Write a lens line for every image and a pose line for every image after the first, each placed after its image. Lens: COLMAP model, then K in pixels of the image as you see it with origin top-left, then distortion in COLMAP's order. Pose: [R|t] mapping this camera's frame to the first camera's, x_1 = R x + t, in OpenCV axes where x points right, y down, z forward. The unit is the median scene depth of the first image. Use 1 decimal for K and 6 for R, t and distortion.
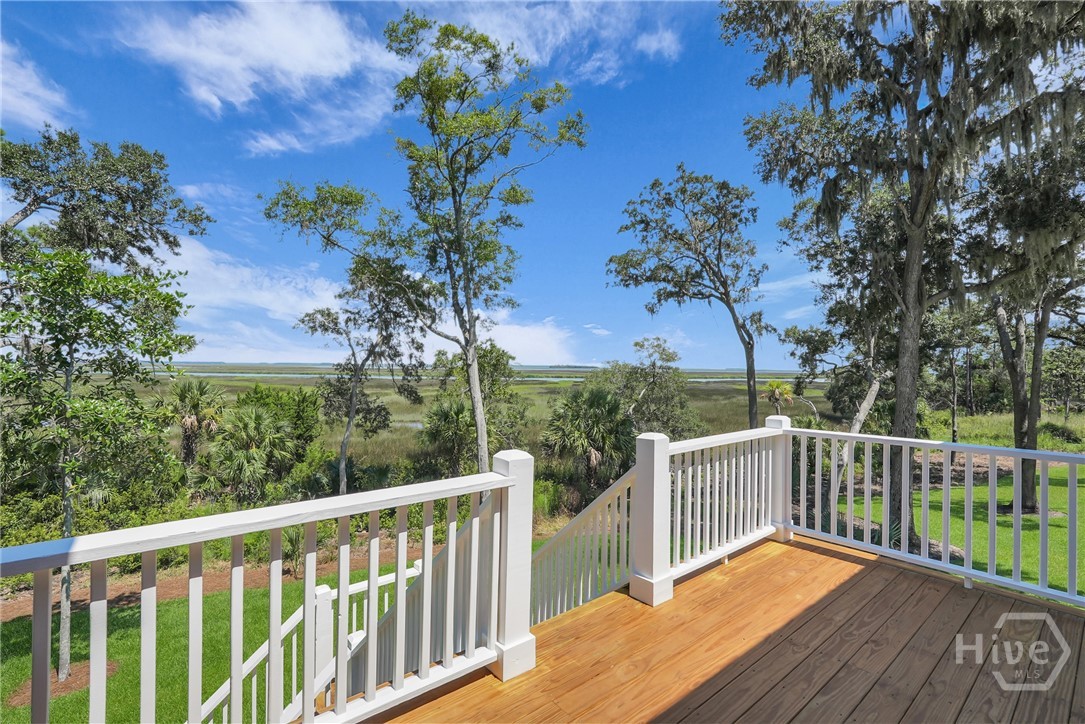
lens RADIAL K [[488.3, 0, 544.7], [0, 488.3, 360.4], [0, 0, 1]] dist [0.002073, 0.000831]
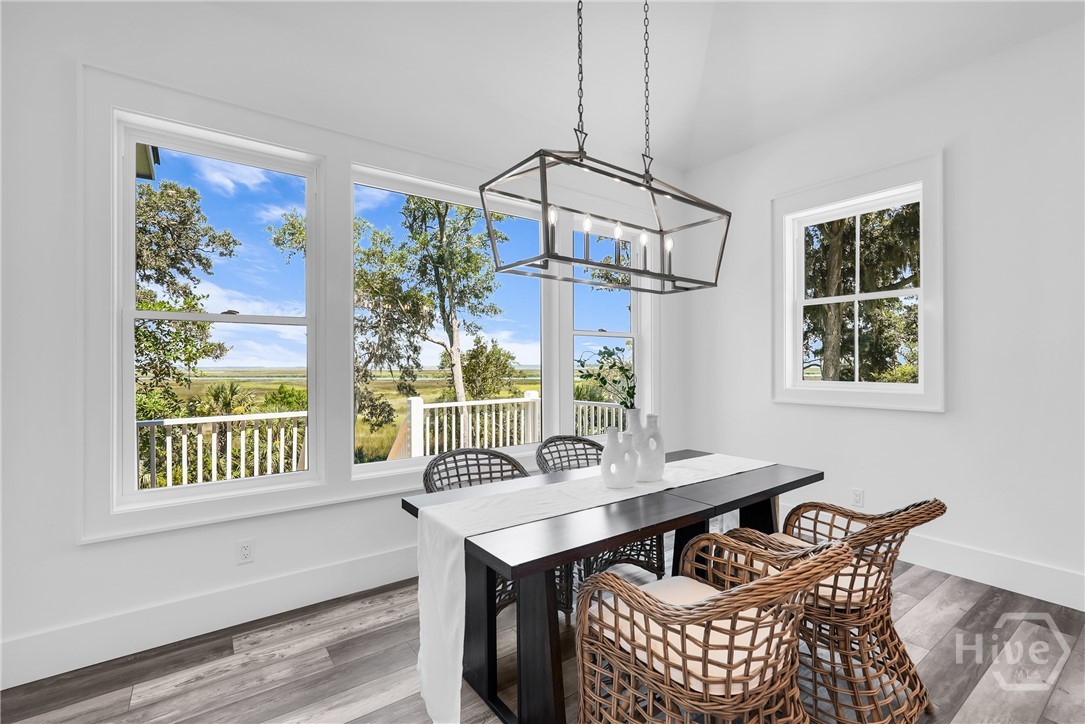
lens RADIAL K [[485.6, 0, 545.2], [0, 485.6, 362.4], [0, 0, 1]] dist [0.001005, 0.000821]
pose [[0.998211, -0.017594, -0.057149, 0.094616], [0.017828, 0.999835, 0.003594, 0.002728], [0.057076, -0.004606, 0.998359, -0.095900]]
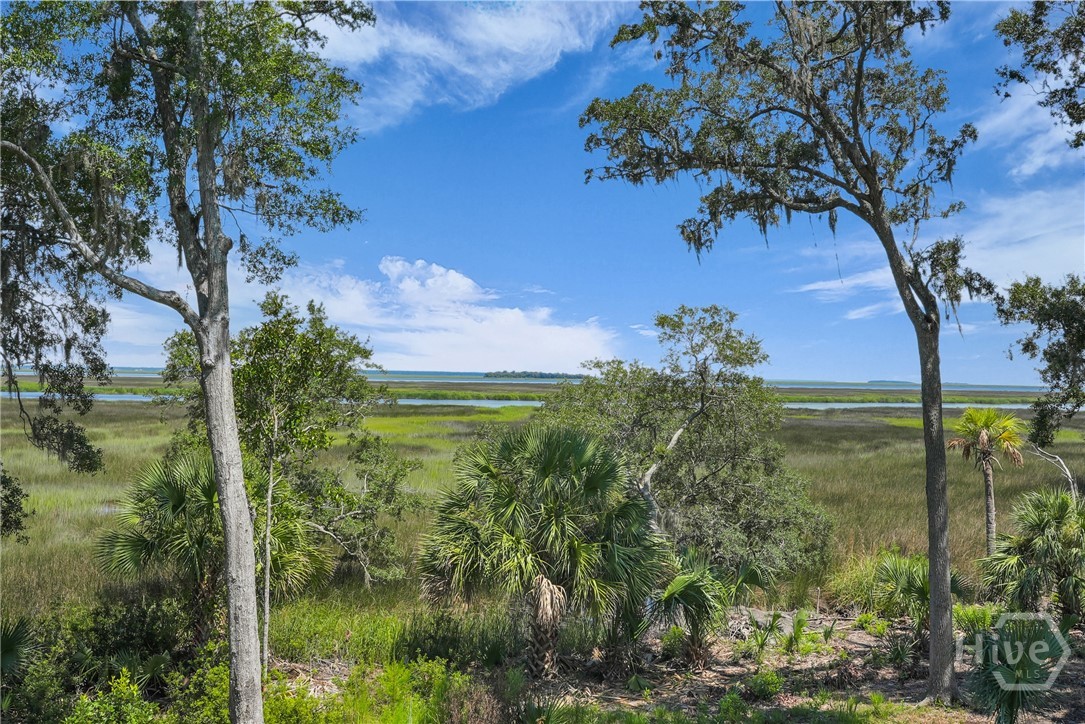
lens RADIAL K [[1080.0, 0, 545.0], [0, 1080.0, 365.5], [0, 0, 1]] dist [0.029403, 0.000000]
pose [[0.997935, 0.004862, 0.064040, 0.038970], [-0.005093, 0.999981, 0.003445, 0.002629], [-0.064022, -0.003764, 0.997941, 0.109855]]
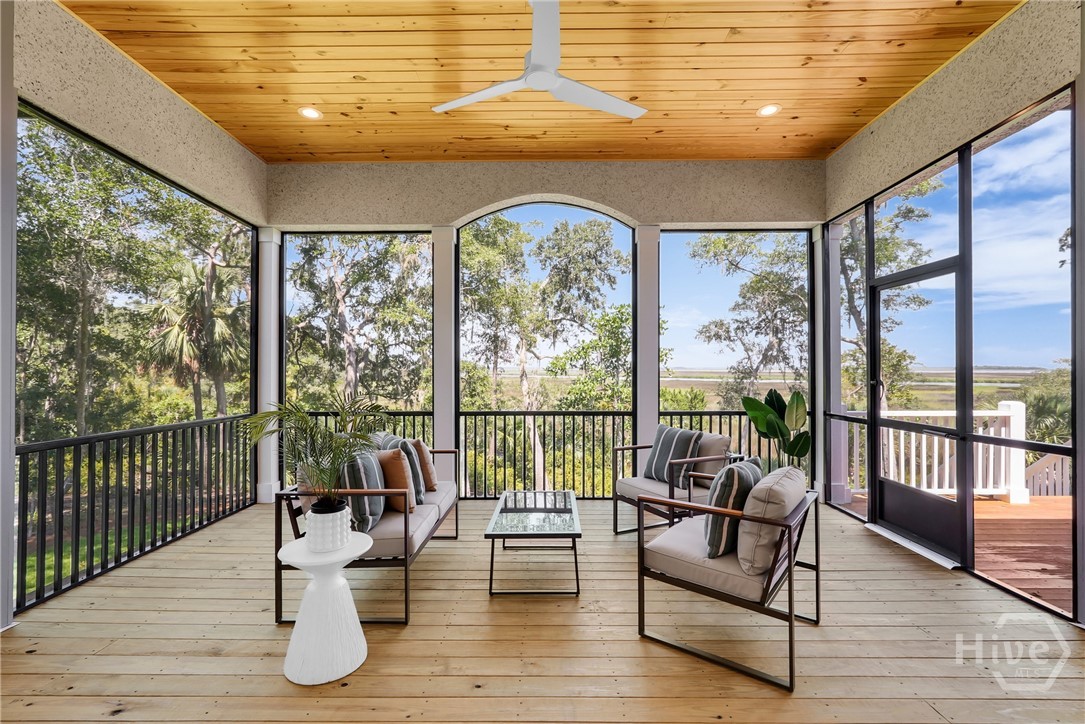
lens RADIAL K [[485.6, 0, 545.2], [0, 485.6, 362.5], [0, 0, 1]] dist [0.001005, 0.000821]
pose [[0.772790, -0.017659, -0.634416, -0.025850], [0.015392, 0.999840, -0.009081, 0.001123], [0.634475, -0.002747, 0.772939, -0.170560]]
